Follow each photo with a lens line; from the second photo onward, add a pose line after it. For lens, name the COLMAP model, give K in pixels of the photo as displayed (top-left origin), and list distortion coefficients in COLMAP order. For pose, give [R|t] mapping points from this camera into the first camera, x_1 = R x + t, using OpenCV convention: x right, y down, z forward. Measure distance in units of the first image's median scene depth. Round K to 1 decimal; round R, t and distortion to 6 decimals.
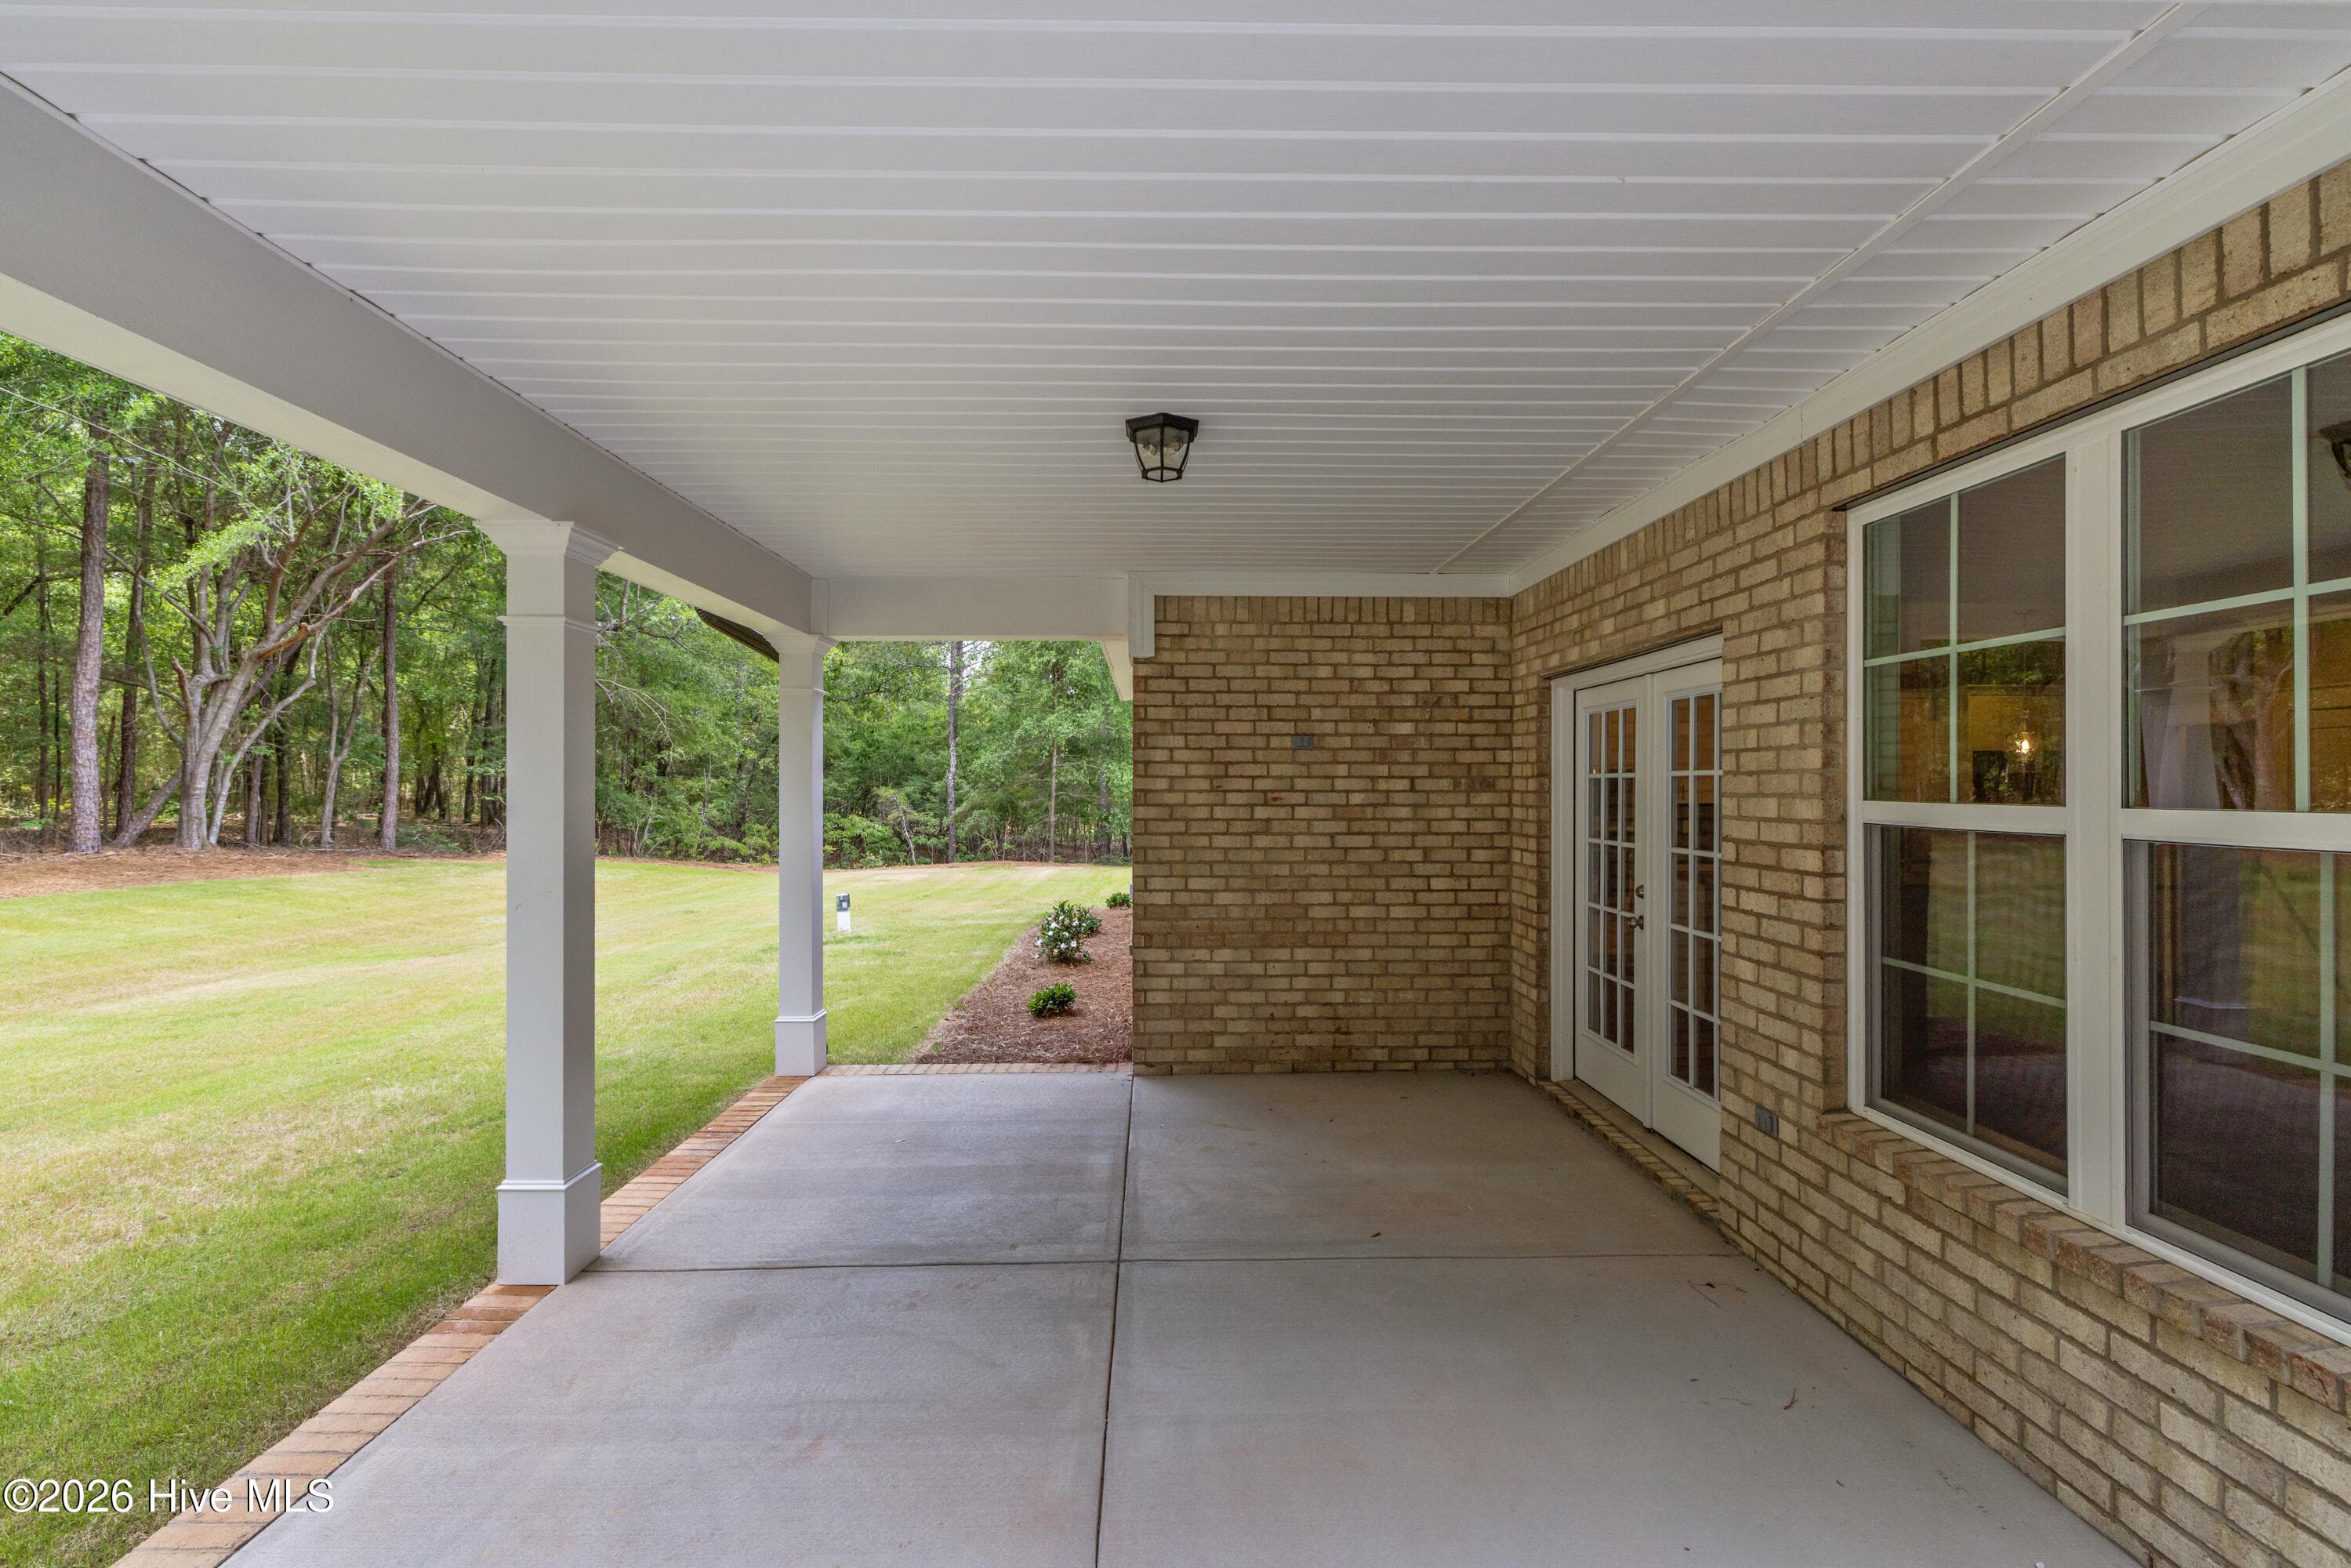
lens RADIAL K [[1022.7, 0, 1127.0], [0, 1022.7, 753.0], [0, 0, 1]] dist [-0.009320, 0.002704]
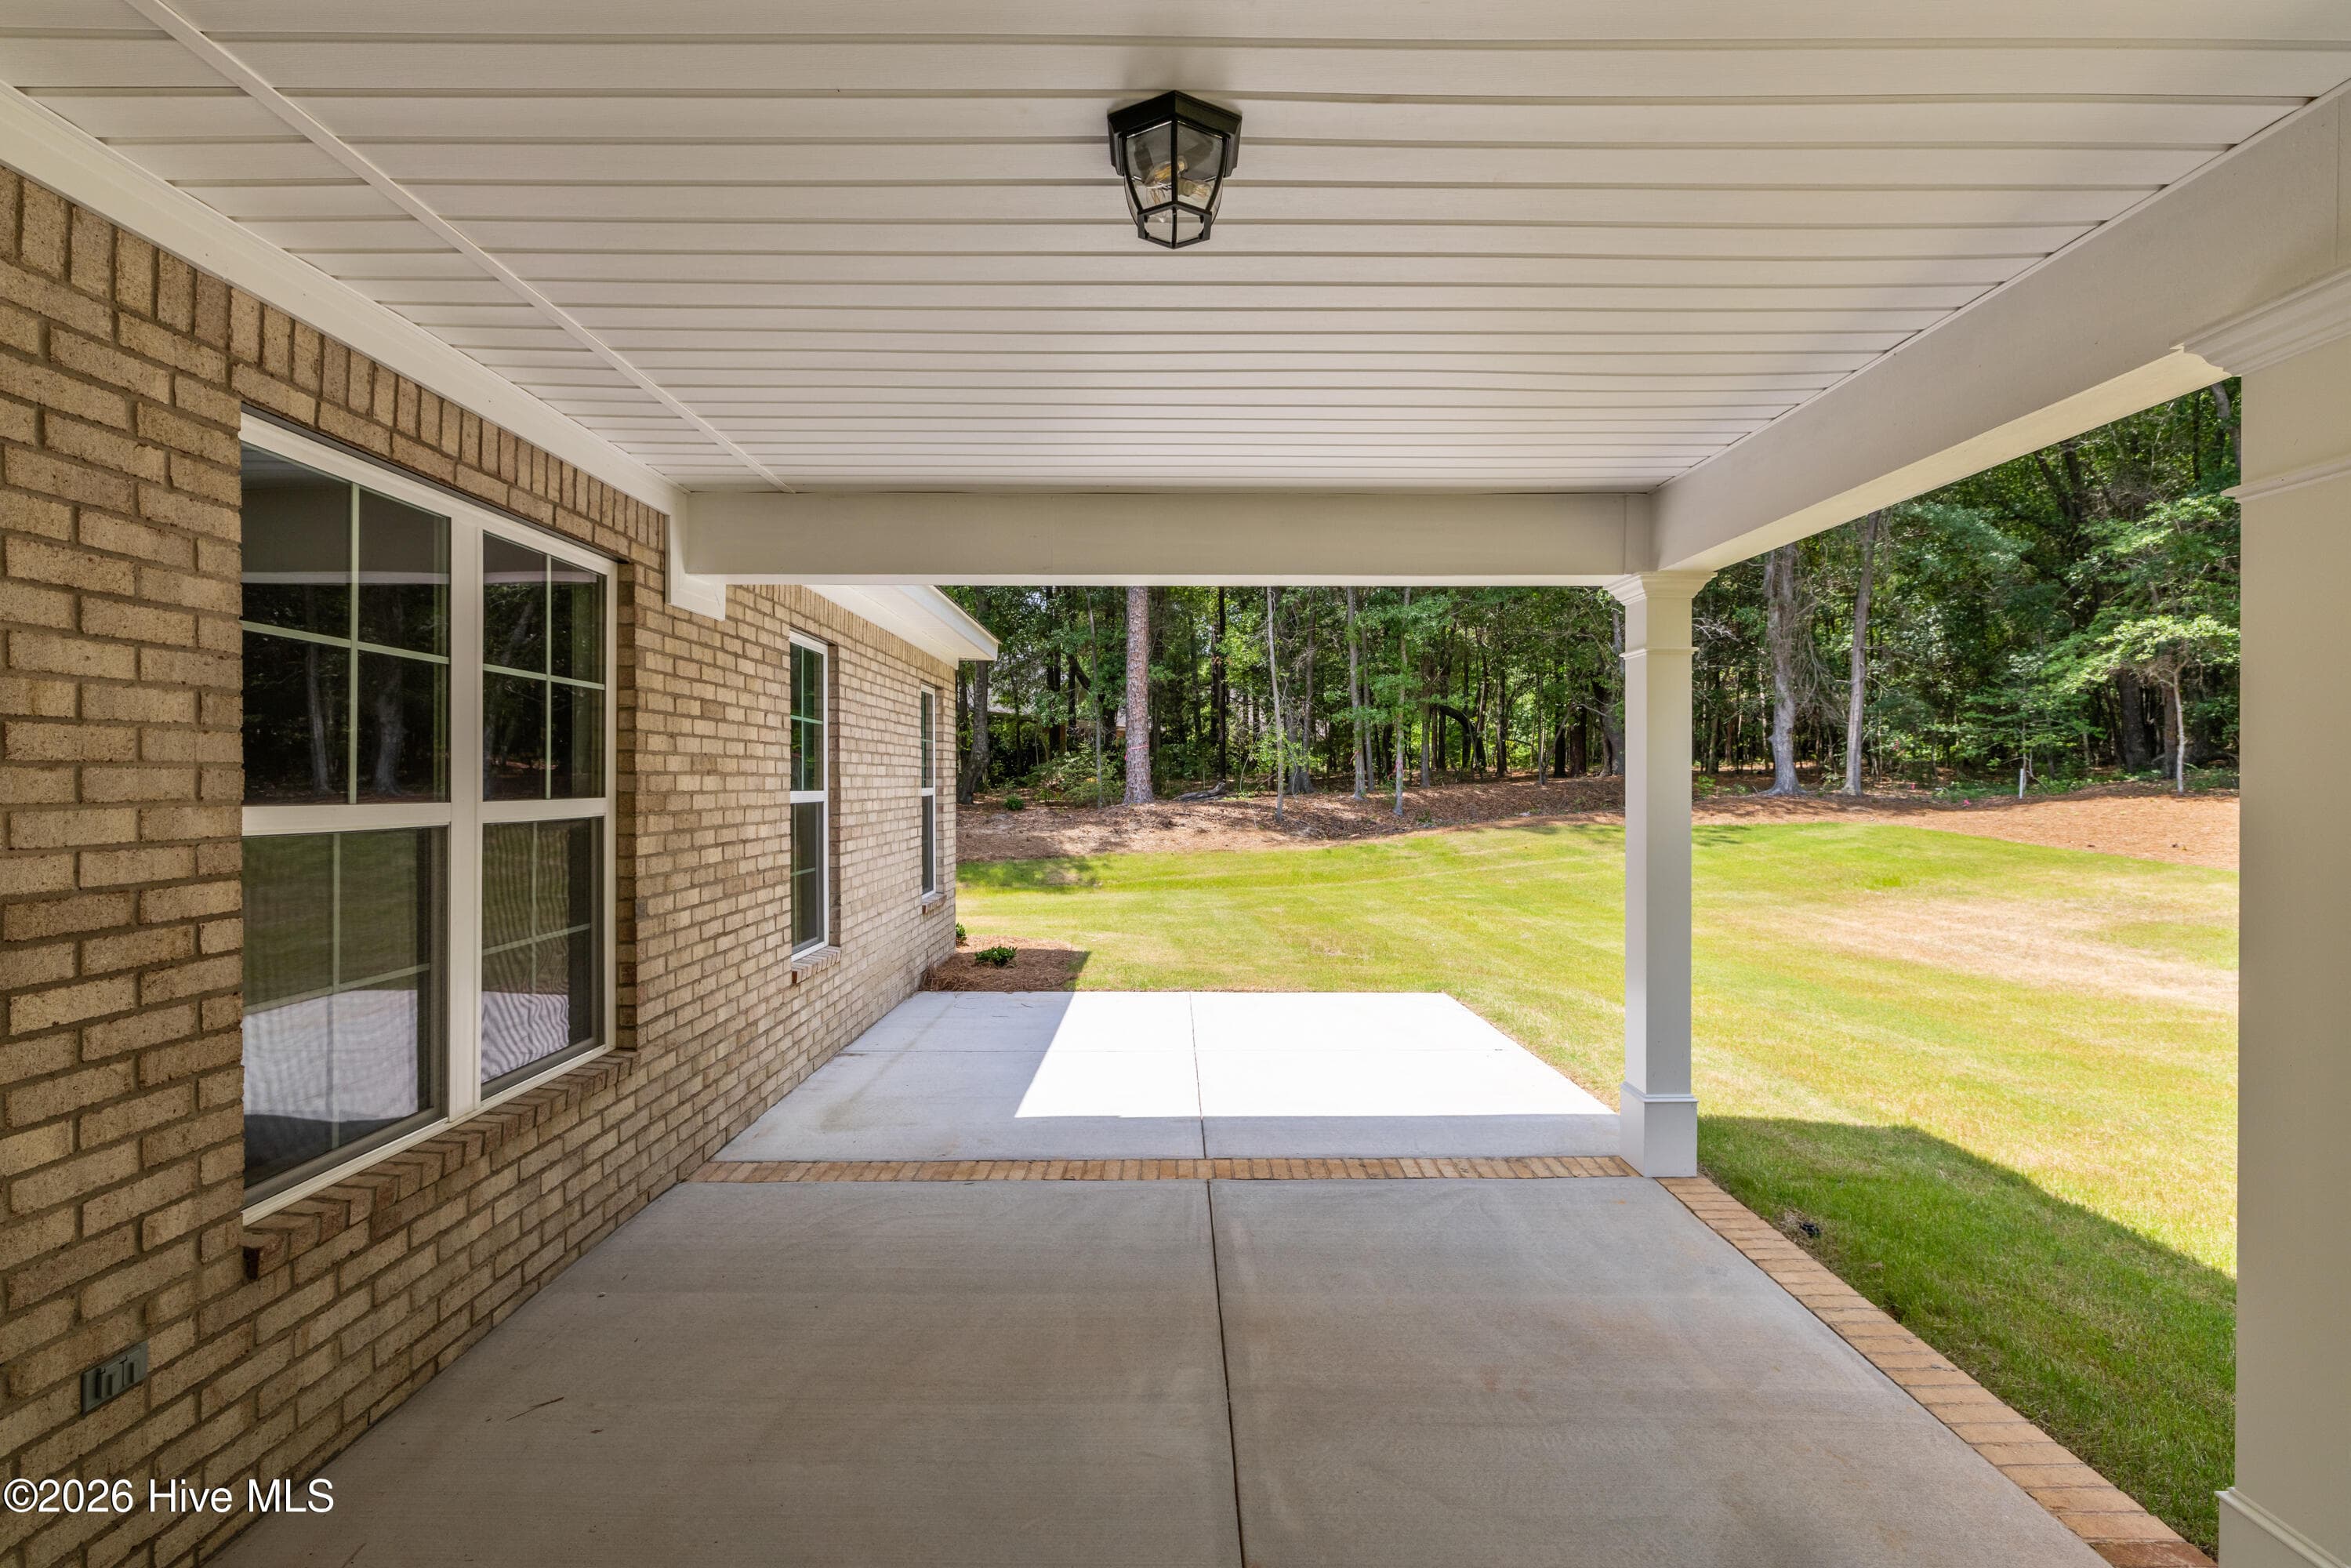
lens RADIAL K [[1022.7, 0, 1181.2], [0, 1022.7, 782.6], [0, 0, 1]] dist [-0.009320, 0.002704]
pose [[-0.999352, -0.000771, -0.035998, 0.058922], [0.000317, 0.999544, -0.030208, 0.053884], [0.036005, -0.030199, -0.998895, 1.840780]]
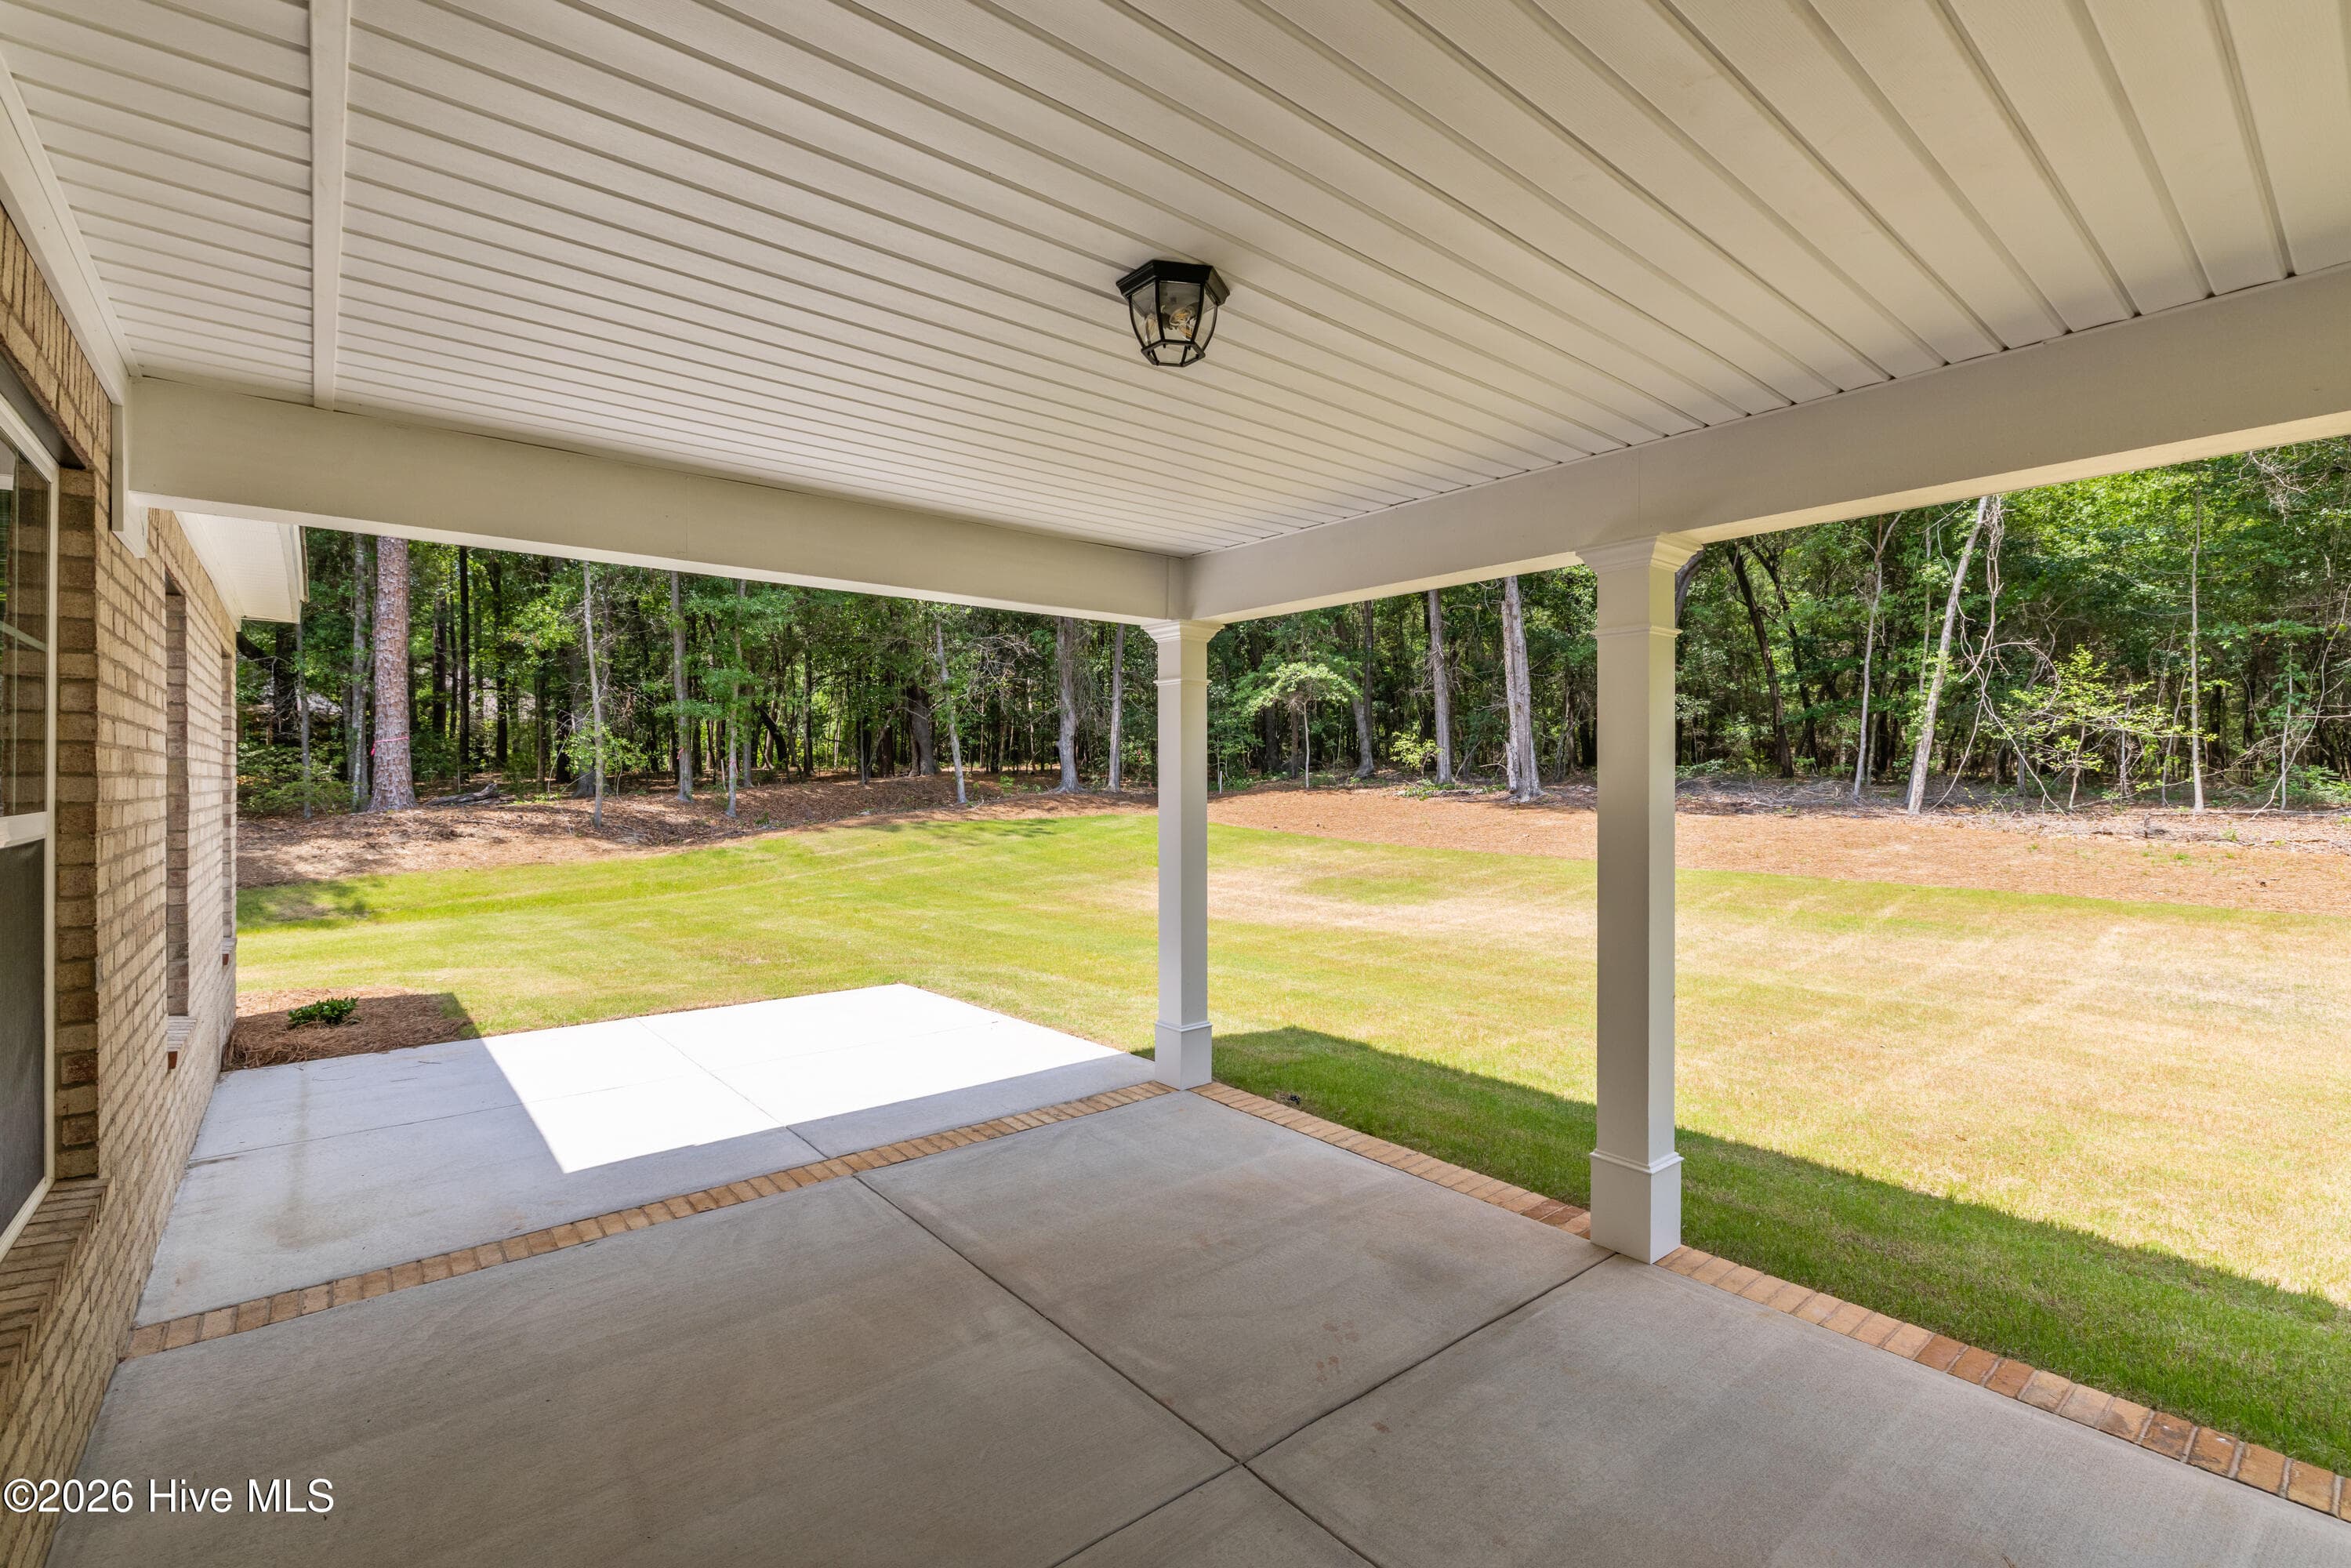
lens RADIAL K [[1022.7, 0, 1195.9], [0, 1022.7, 779.7], [0, 0, 1]] dist [-0.009320, 0.002704]
pose [[-0.745644, 0.000339, -0.666344, 0.582061], [0.021974, 0.999469, -0.024080, 0.049164], [0.665982, -0.032597, -0.745256, 1.827549]]
